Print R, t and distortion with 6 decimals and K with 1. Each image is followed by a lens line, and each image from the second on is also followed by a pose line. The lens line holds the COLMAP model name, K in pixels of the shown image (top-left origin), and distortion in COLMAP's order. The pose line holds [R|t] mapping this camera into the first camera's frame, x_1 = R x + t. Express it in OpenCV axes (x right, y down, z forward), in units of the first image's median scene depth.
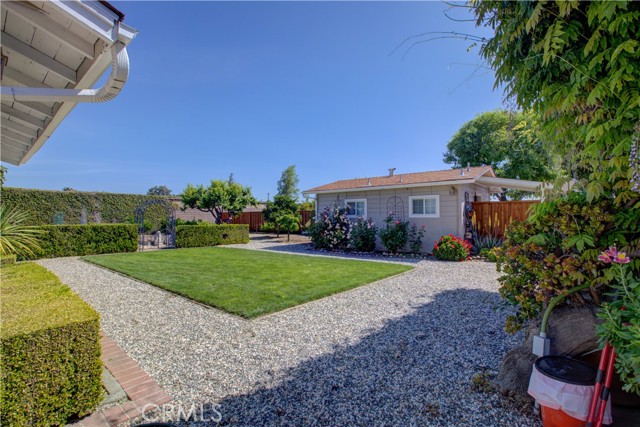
lens RADIAL K [[293.9, 0, 316.8], [0, 293.9, 212.9], [0, 0, 1]] dist [-0.001041, 0.000107]
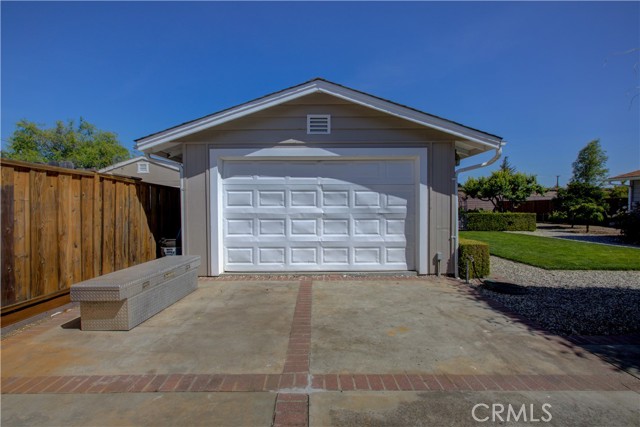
lens RADIAL K [[293.9, 0, 316.8], [0, 293.9, 212.9], [0, 0, 1]] dist [-0.001041, 0.000107]
pose [[0.661615, 0.018145, -0.749624, 0.027906], [0.012938, 0.999282, 0.035608, -0.007215], [0.749732, -0.033258, 0.660905, -0.214936]]
